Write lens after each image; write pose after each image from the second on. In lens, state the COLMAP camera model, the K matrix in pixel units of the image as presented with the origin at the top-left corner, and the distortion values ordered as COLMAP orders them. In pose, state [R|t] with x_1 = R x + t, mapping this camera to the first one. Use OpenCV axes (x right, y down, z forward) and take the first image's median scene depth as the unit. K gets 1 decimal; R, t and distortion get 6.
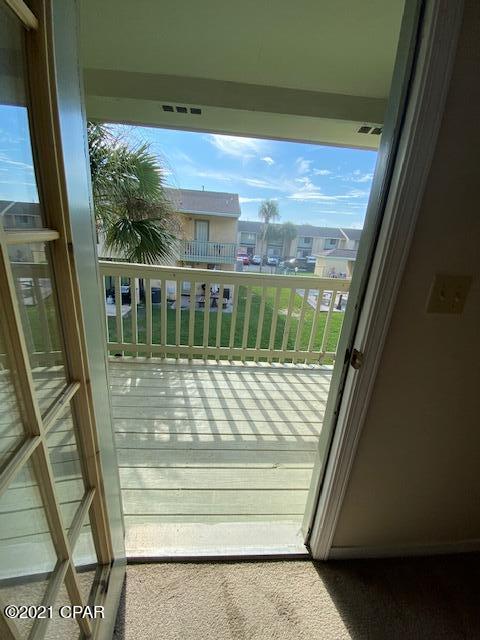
lens RADIAL K [[257.5, 0, 235.7], [0, 257.5, 319.1], [0, 0, 1]] dist [-0.018575, -0.000320]
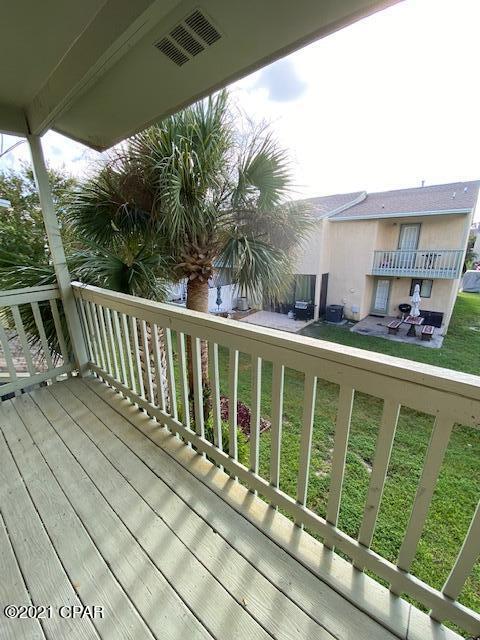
lens RADIAL K [[257.5, 0, 235.7], [0, 257.5, 319.1], [0, 0, 1]] dist [-0.018575, -0.000320]
pose [[0.725443, 0.111645, -0.679167, 0.044298], [-0.141354, 0.989889, 0.011737, -0.030525], [0.673610, 0.087489, 0.733890, 0.097468]]
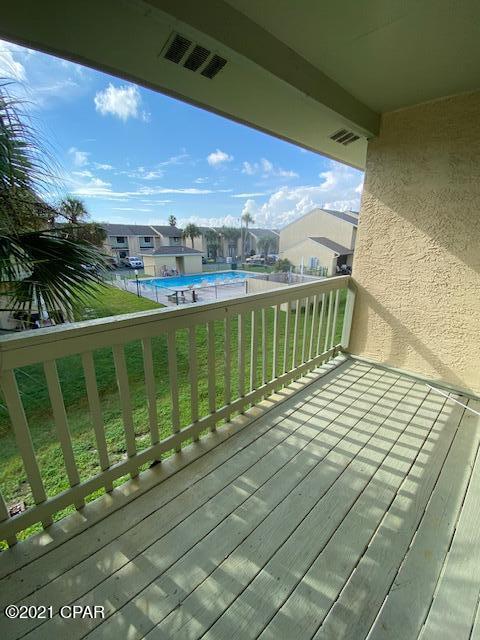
lens RADIAL K [[257.5, 0, 235.7], [0, 257.5, 319.1], [0, 0, 1]] dist [-0.018575, -0.000320]
pose [[0.755845, -0.249242, 0.605456, -0.096584], [0.243187, 0.965430, 0.093837, -0.031178], [-0.607913, 0.076313, 0.790328, 0.066341]]
